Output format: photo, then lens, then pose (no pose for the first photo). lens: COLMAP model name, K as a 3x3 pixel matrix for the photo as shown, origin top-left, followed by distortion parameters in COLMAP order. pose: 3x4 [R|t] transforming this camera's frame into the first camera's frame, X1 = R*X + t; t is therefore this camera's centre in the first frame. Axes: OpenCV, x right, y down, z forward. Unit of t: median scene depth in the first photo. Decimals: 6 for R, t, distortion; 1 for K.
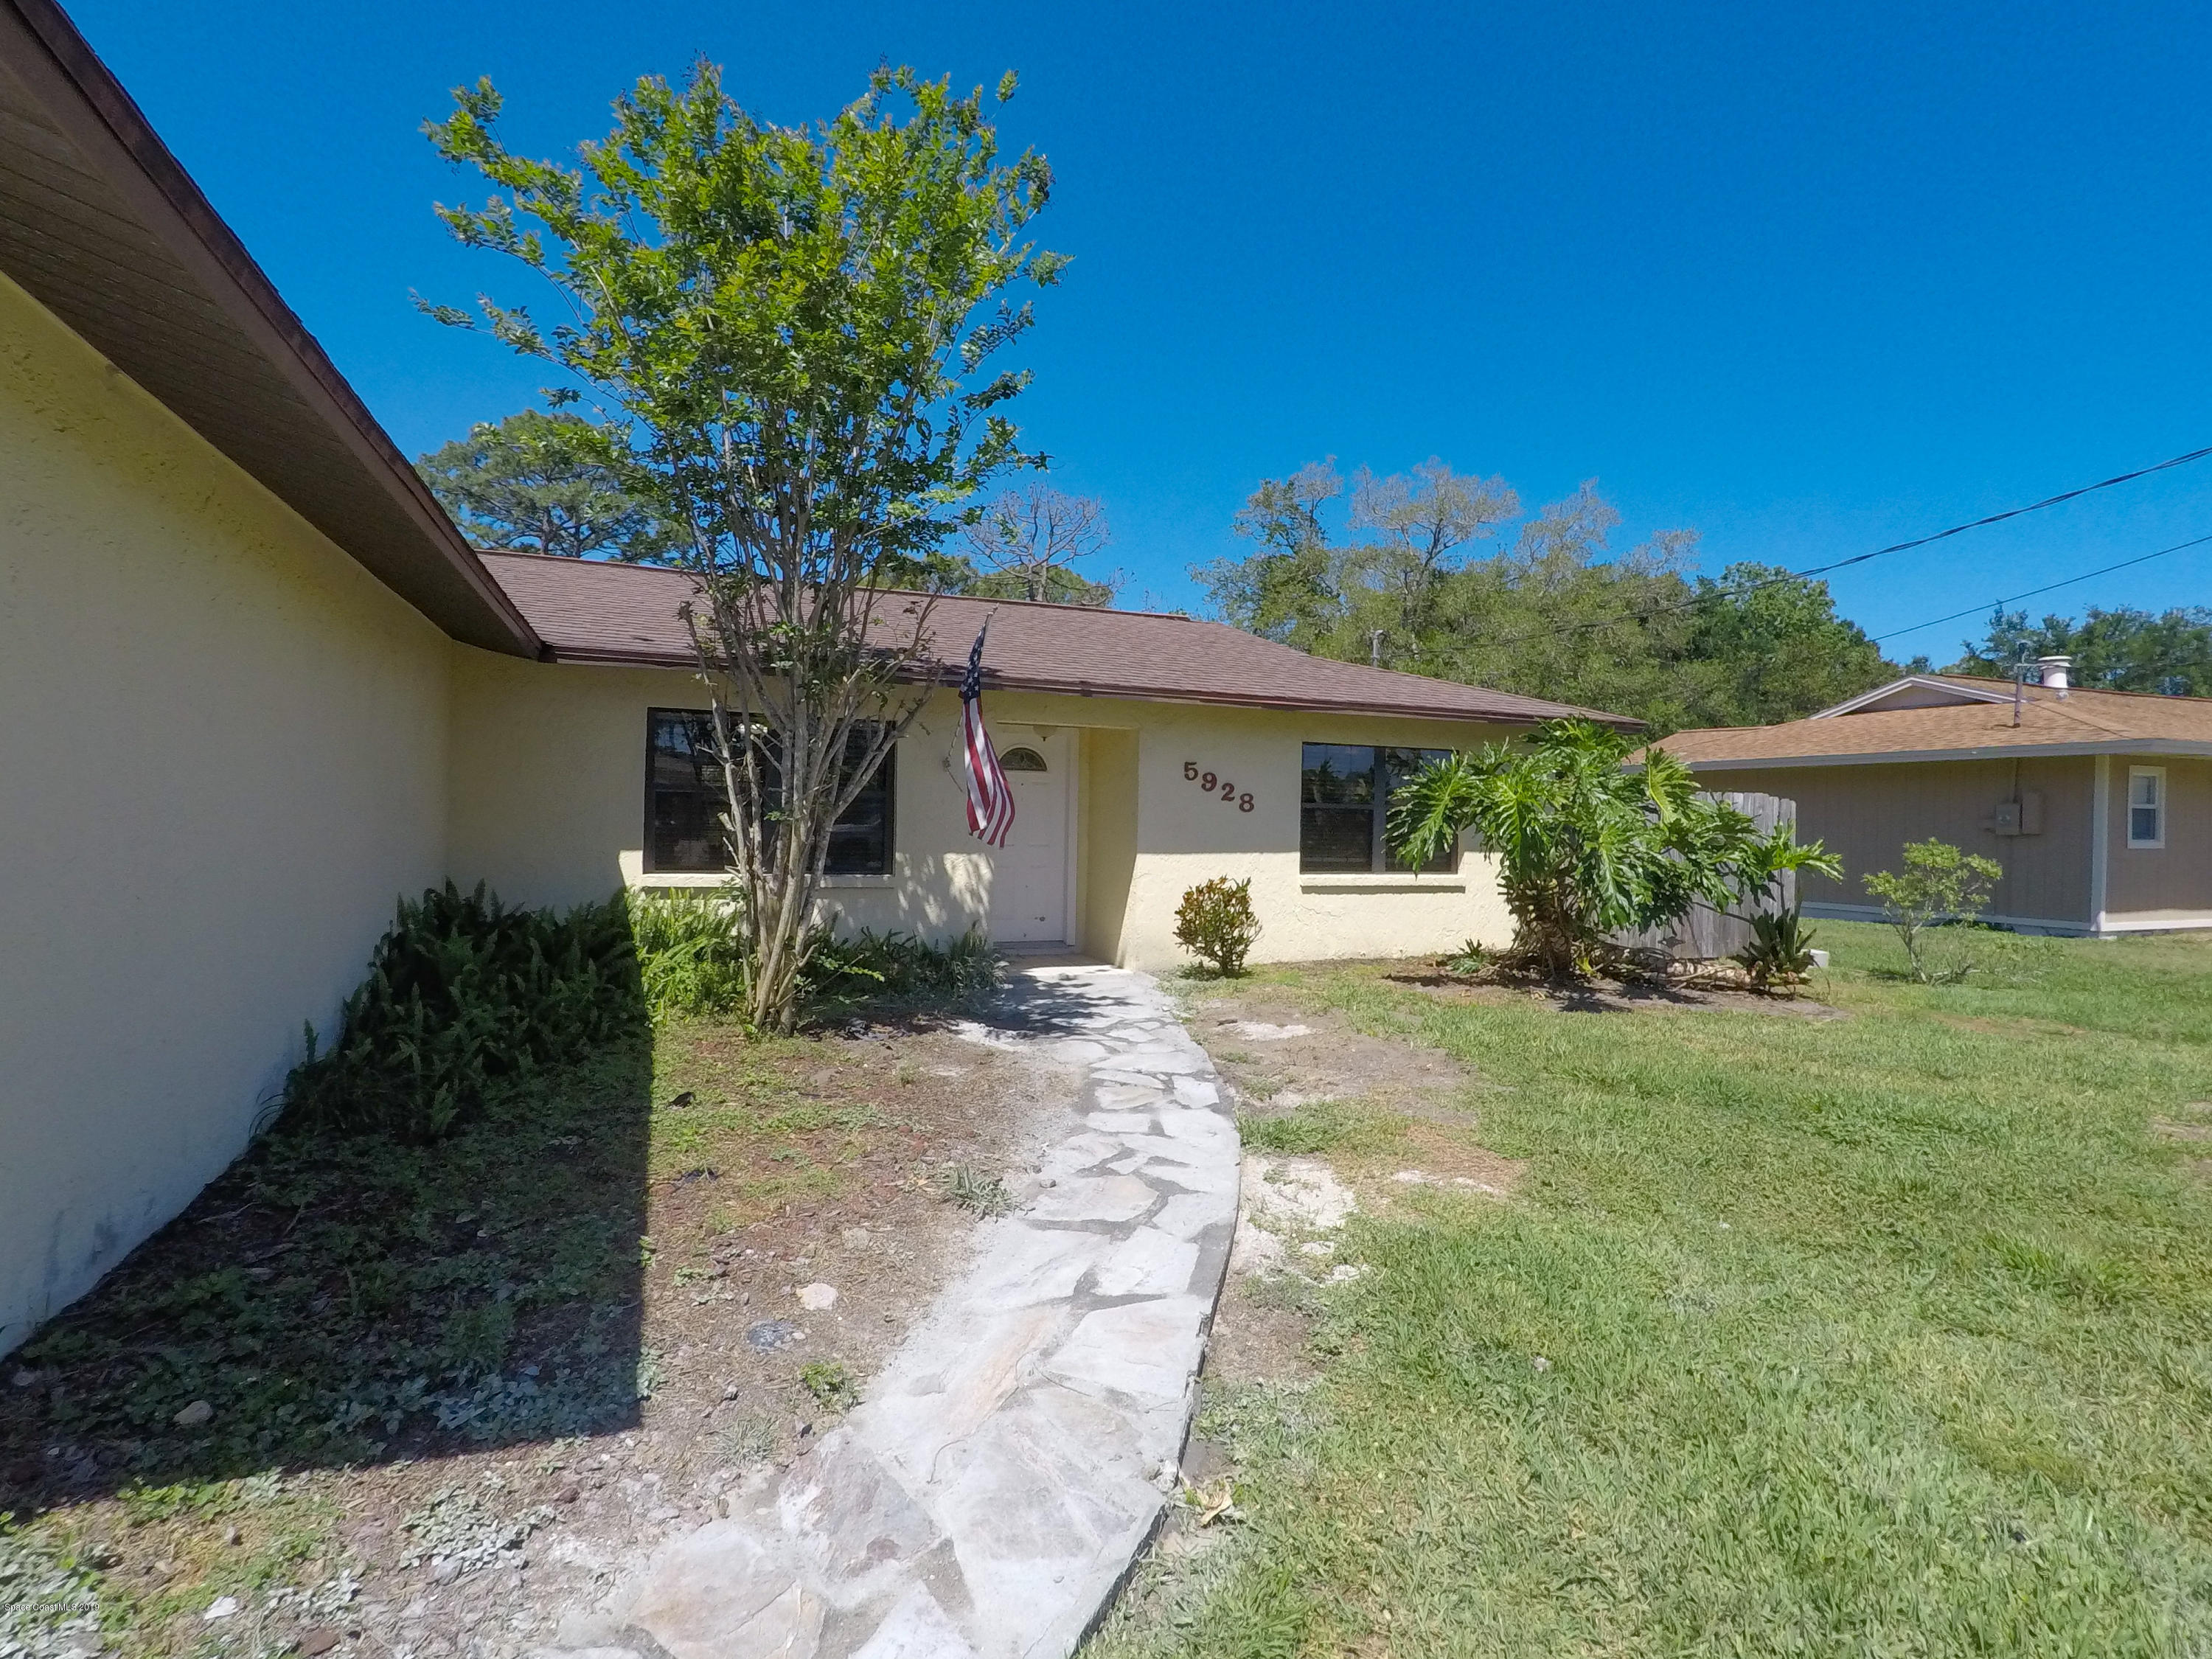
lens RADIAL K [[1112.4, 0, 1106.0], [0, 1112.4, 829.5], [0, 0, 1]] dist [-0.001960, 0.000480]
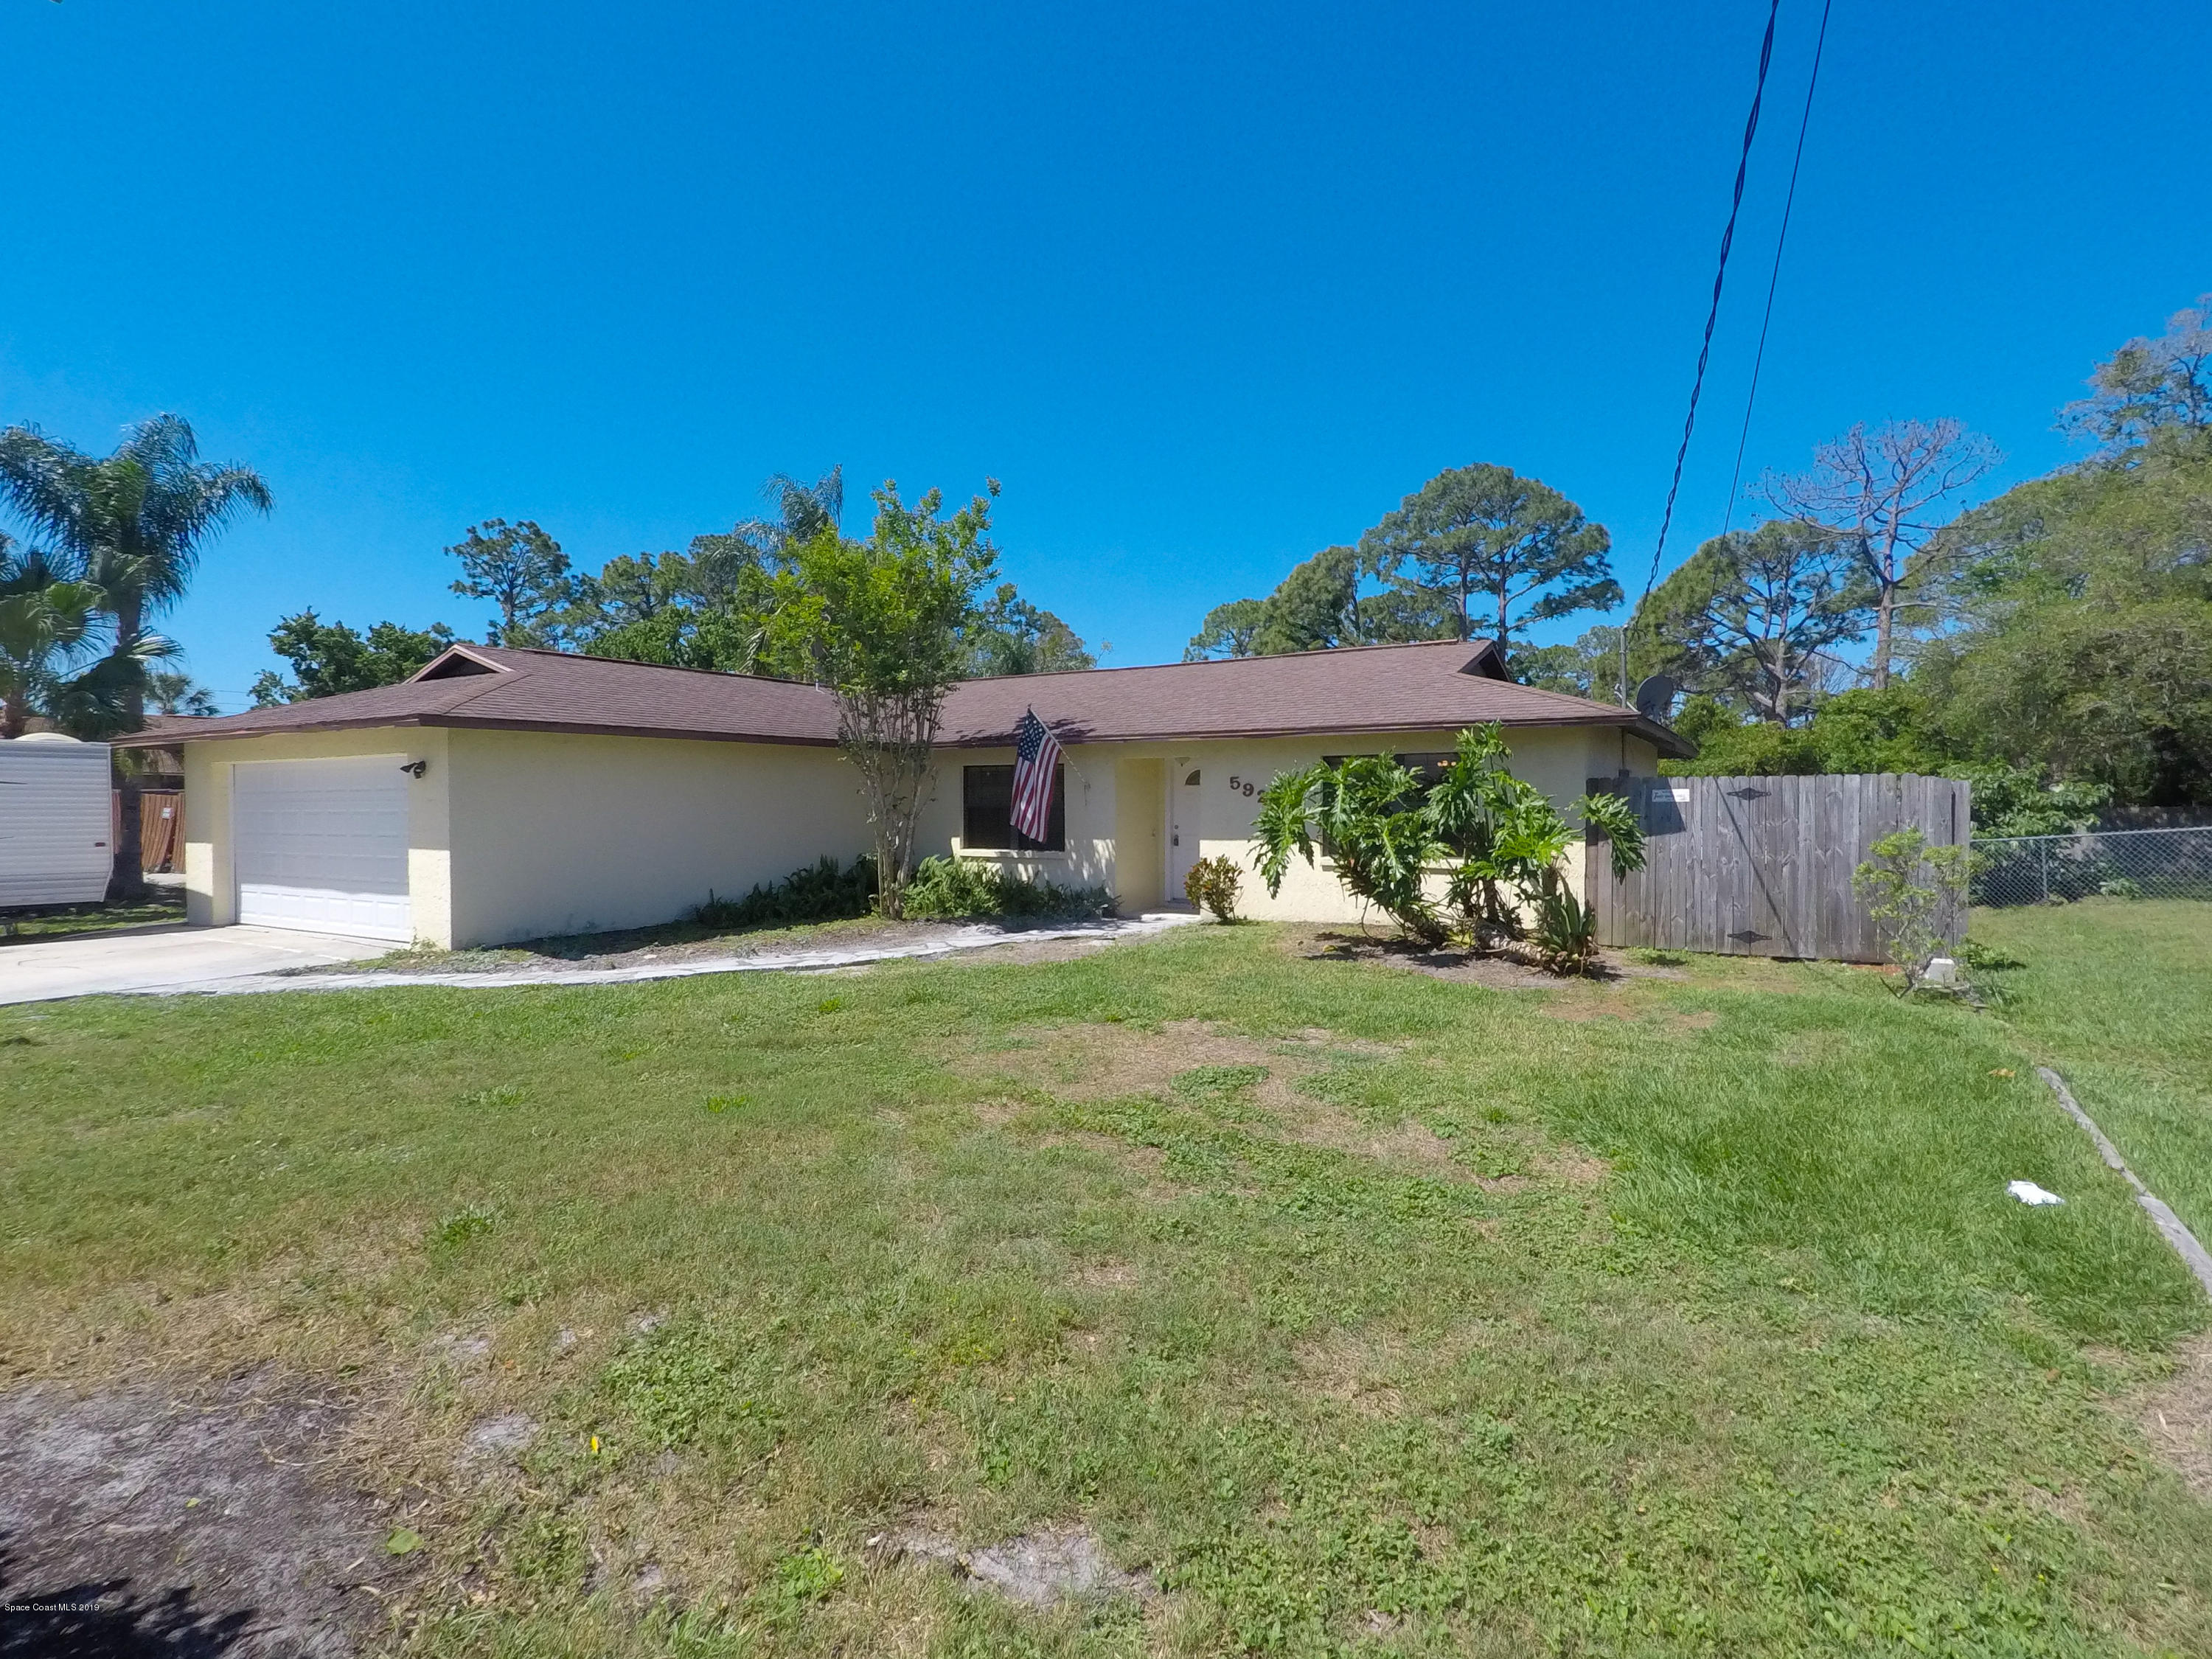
lens RADIAL K [[1112.4, 0, 1106.0], [0, 1112.4, 829.5], [0, 0, 1]] dist [-0.001960, 0.000480]
pose [[0.593922, -0.002071, -0.804520, 1.196591], [0.013093, 0.999889, 0.007091, -0.004711], [0.804416, -0.014745, 0.593883, 0.002379]]
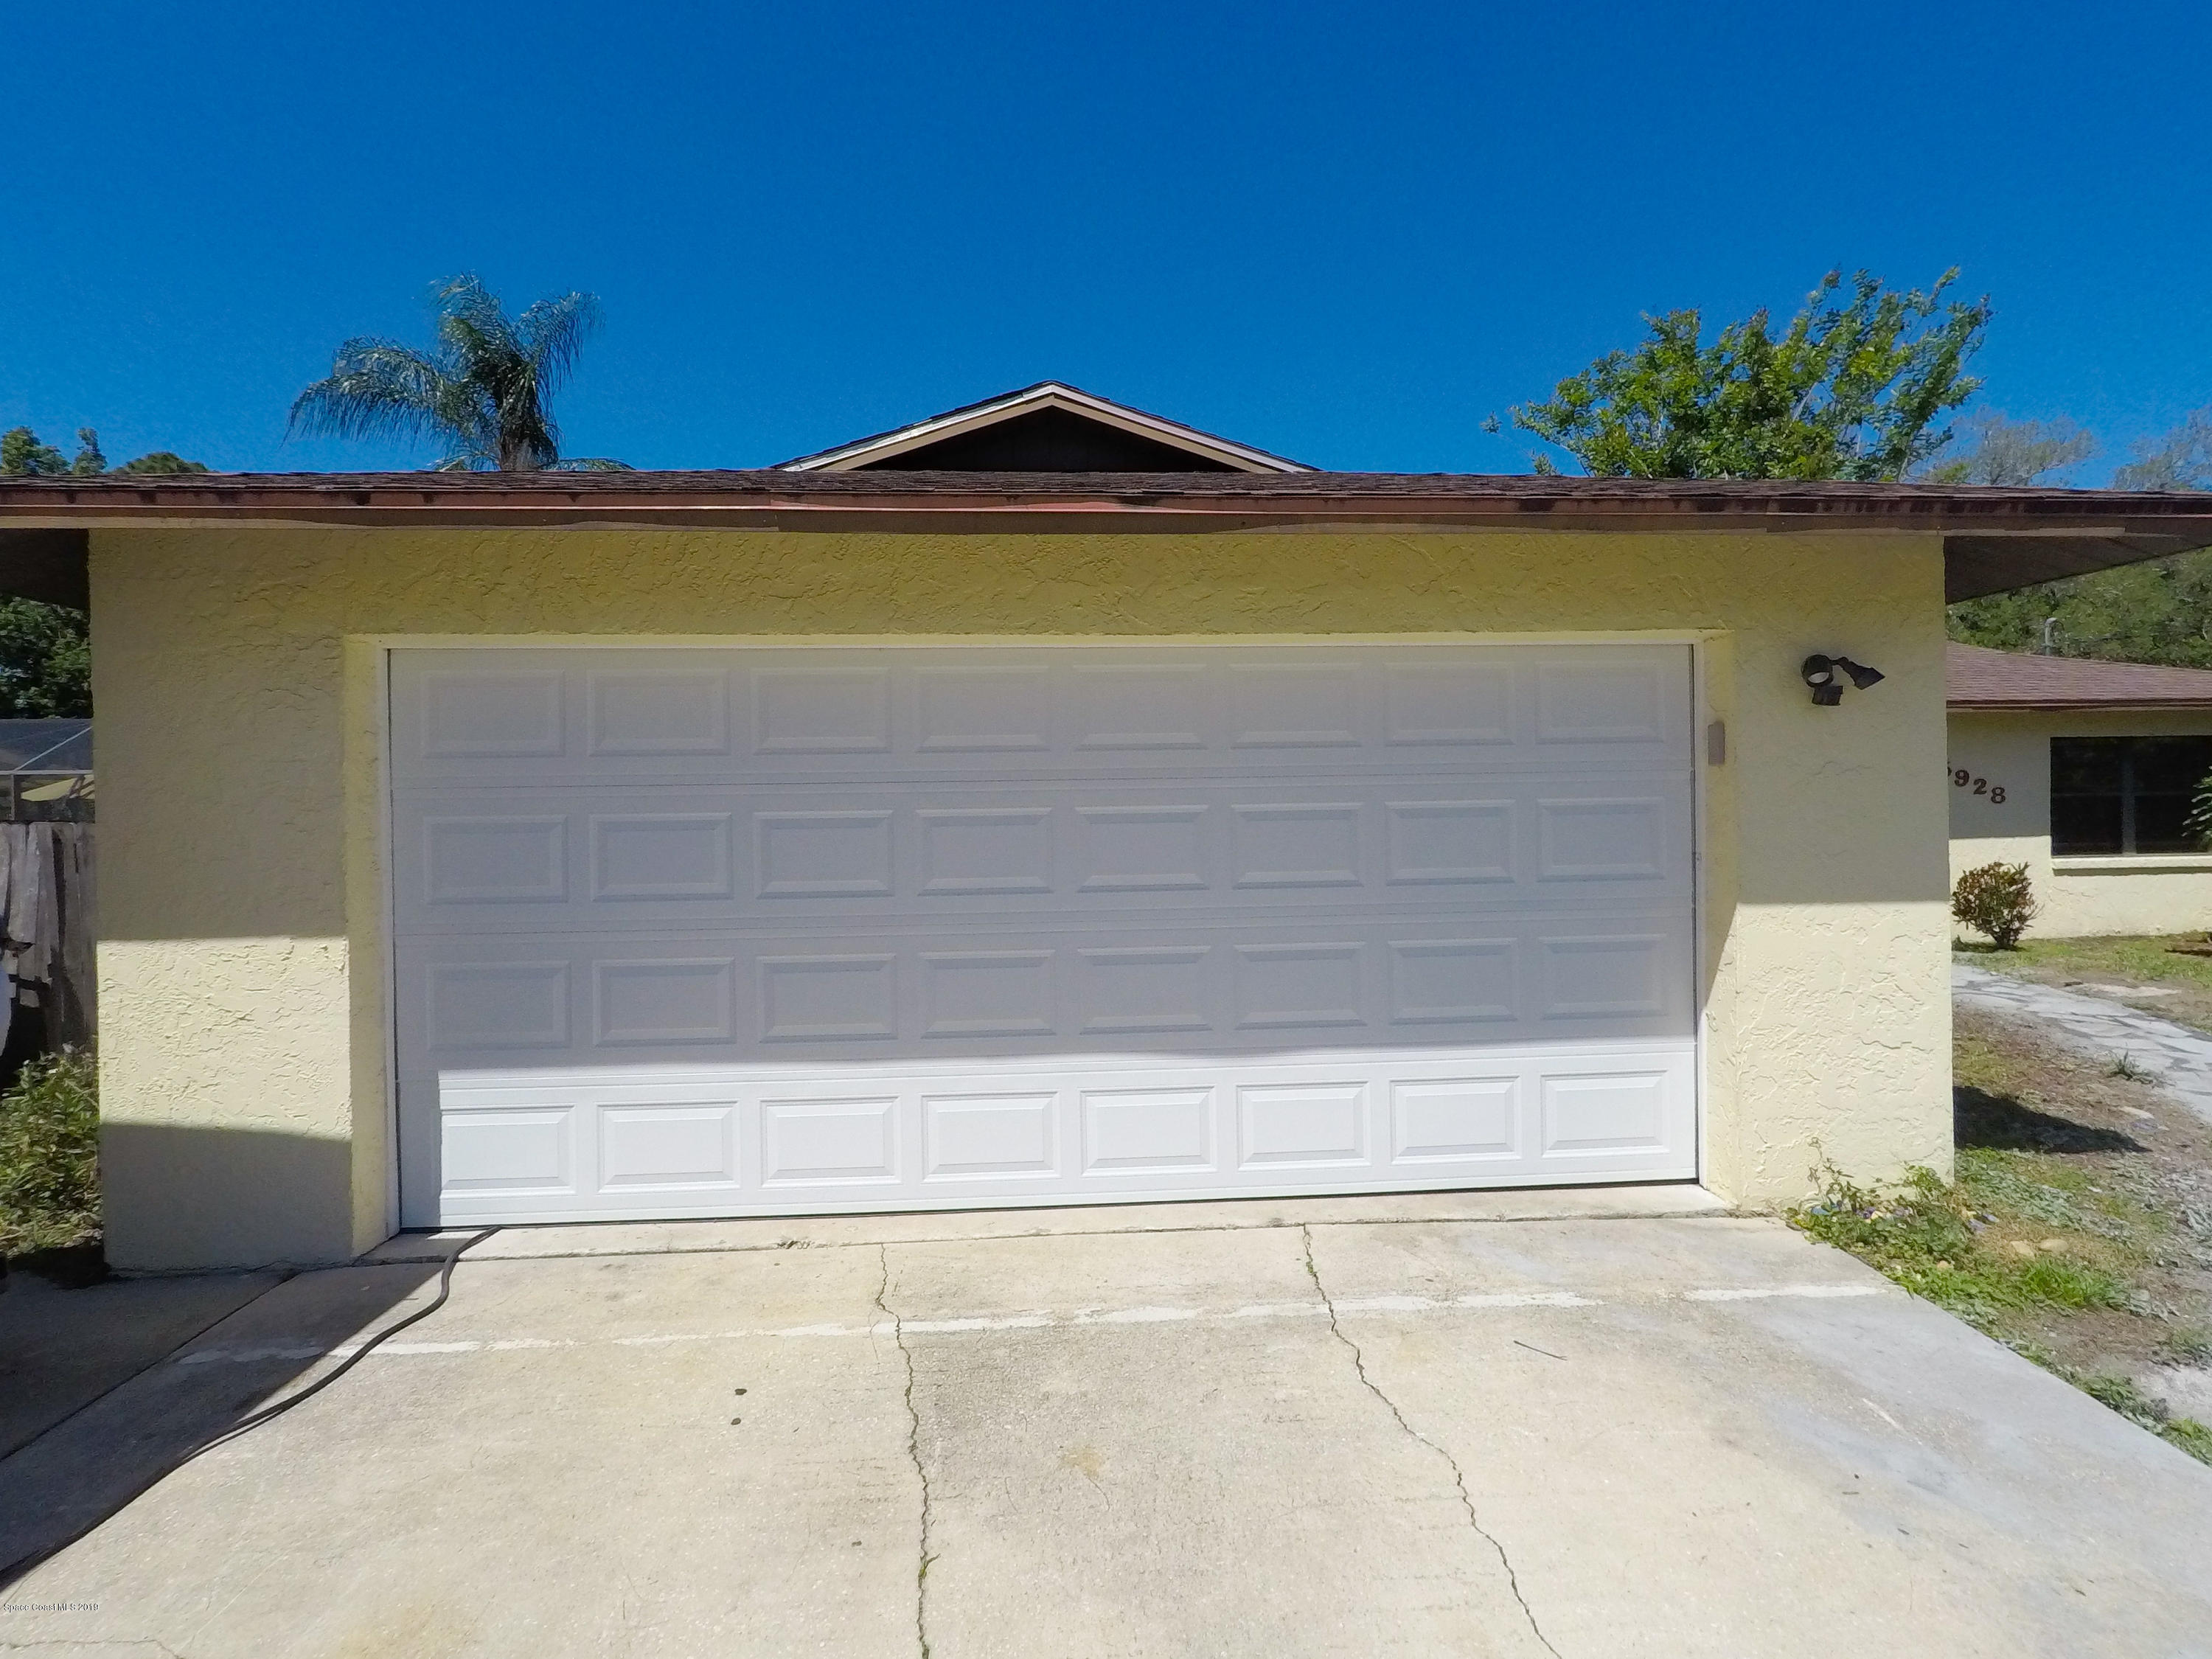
lens RADIAL K [[1112.4, 0, 1106.0], [0, 1112.4, 829.5], [0, 0, 1]] dist [-0.001960, 0.000480]
pose [[0.943075, -0.037360, -0.330474, -0.373298], [0.037544, 0.999278, -0.005829, -0.017970], [0.330453, -0.006911, 0.943797, -0.366480]]
